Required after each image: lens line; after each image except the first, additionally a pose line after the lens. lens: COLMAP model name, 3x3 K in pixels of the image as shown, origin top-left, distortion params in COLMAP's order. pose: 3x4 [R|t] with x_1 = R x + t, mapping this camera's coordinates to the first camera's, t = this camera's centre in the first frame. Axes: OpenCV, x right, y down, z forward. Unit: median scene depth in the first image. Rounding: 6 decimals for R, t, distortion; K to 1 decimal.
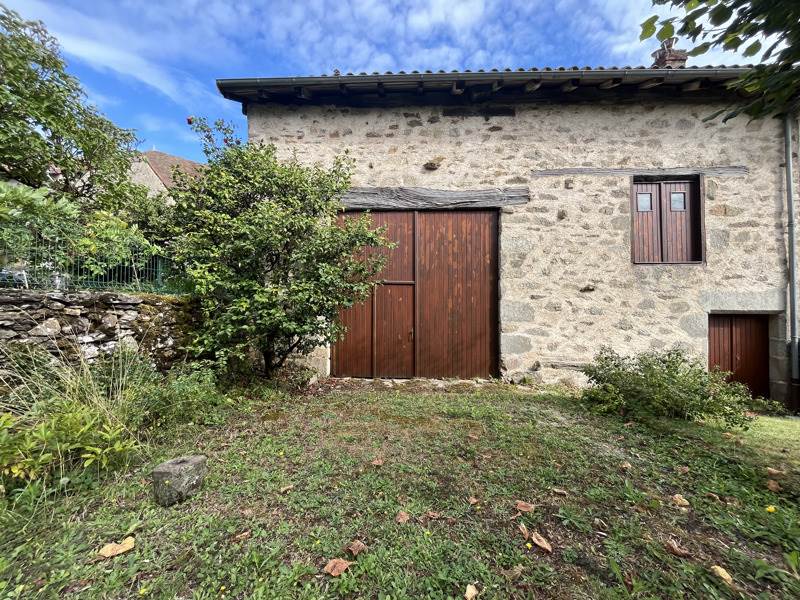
lens RADIAL K [[324.5, 0, 400.4], [0, 324.5, 299.3], [0, 0, 1]] dist [-0.000325, -0.000371]
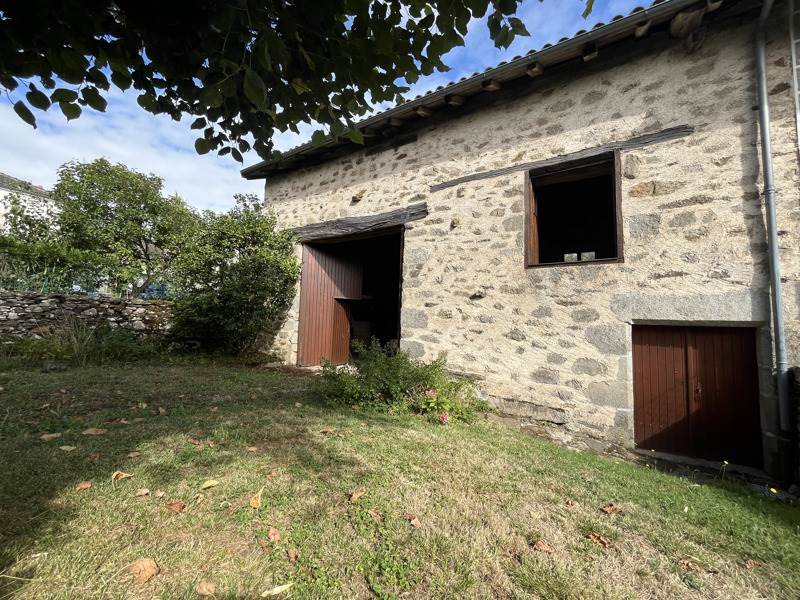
lens RADIAL K [[324.5, 0, 401.9], [0, 324.5, 300.2], [0, 0, 1]] dist [-0.000325, -0.000371]
pose [[0.860179, -0.015683, -0.509751, 0.872936], [-0.020149, 0.997702, -0.064695, 0.047694], [0.509594, 0.065920, 0.857886, 0.063647]]
